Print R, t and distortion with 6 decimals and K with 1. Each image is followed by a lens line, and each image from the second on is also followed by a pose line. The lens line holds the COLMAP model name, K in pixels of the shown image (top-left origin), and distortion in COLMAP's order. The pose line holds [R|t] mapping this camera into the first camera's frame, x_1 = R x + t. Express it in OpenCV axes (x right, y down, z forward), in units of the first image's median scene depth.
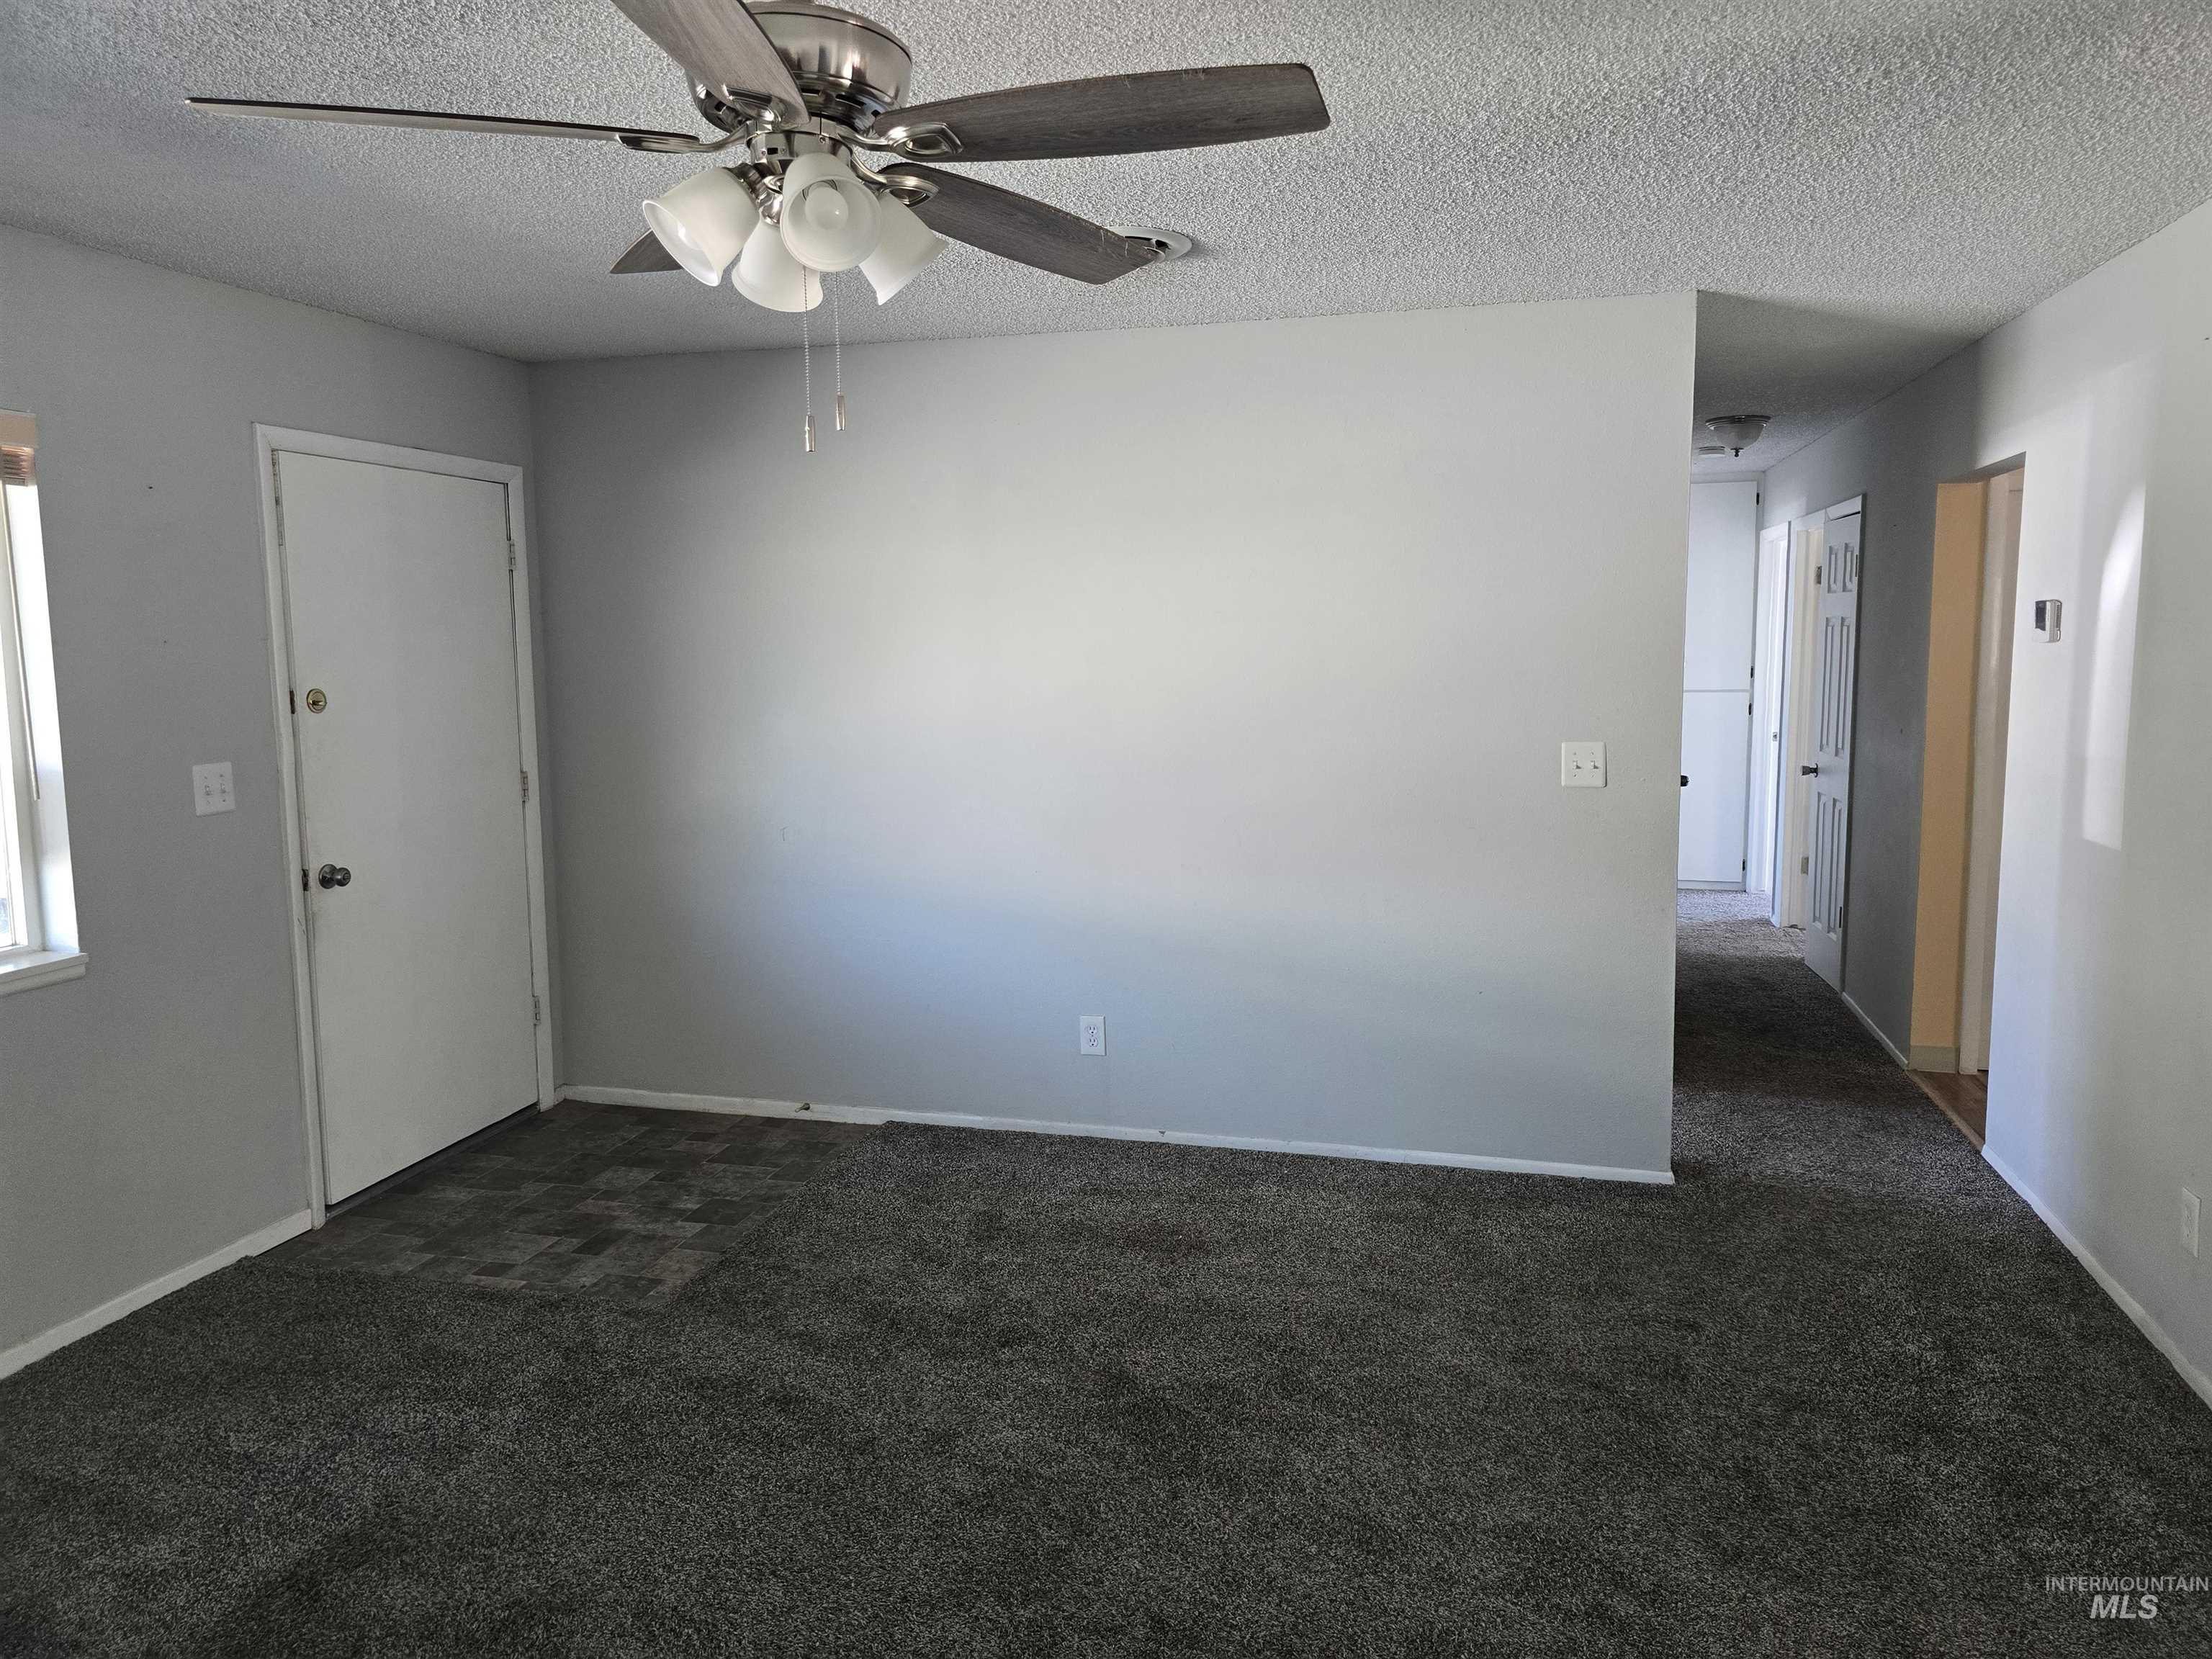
lens RADIAL K [[1505.0, 0, 1129.3], [0, 1505.0, 772.5], [0, 0, 1]] dist [0.045690, -0.034217]
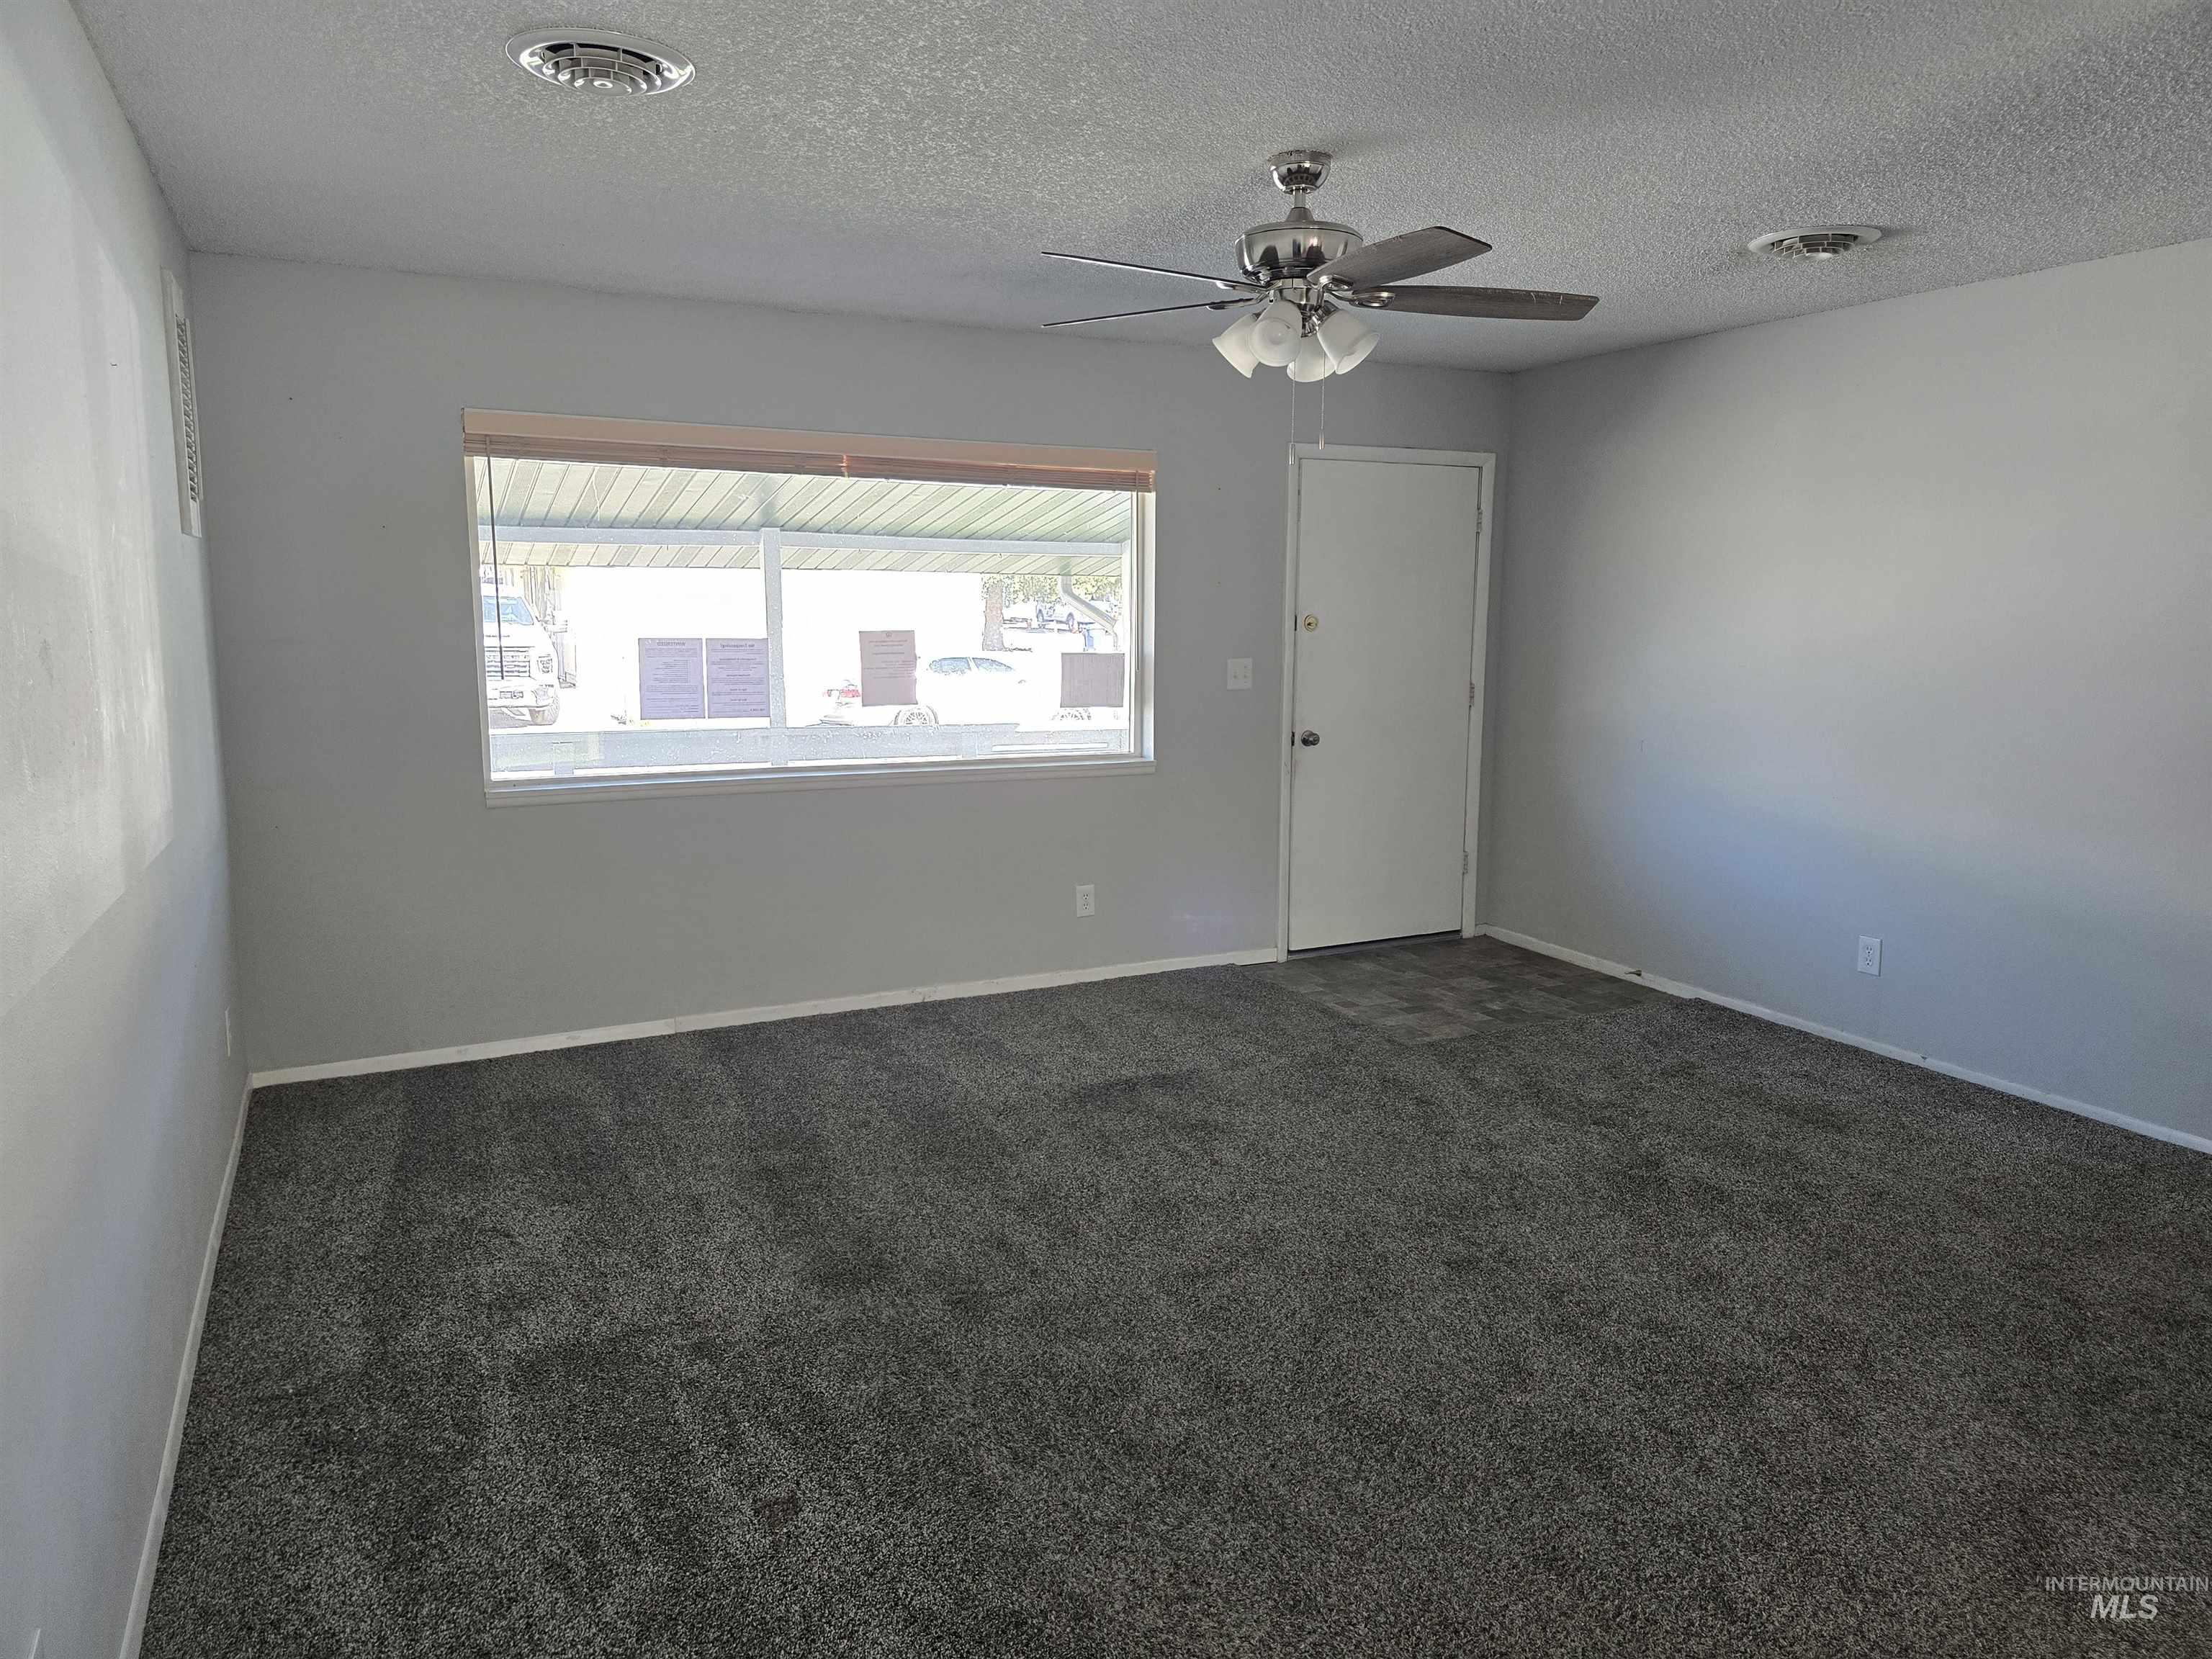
lens RADIAL K [[1505.0, 0, 1113.5], [0, 1505.0, 821.4], [0, 0, 1]] dist [0.045690, -0.034217]
pose [[0.658359, 0.126415, -0.742013, 0.483375], [-0.082118, 0.991975, 0.096139, 0.021299], [0.748211, -0.002361, 0.663456, -0.152899]]
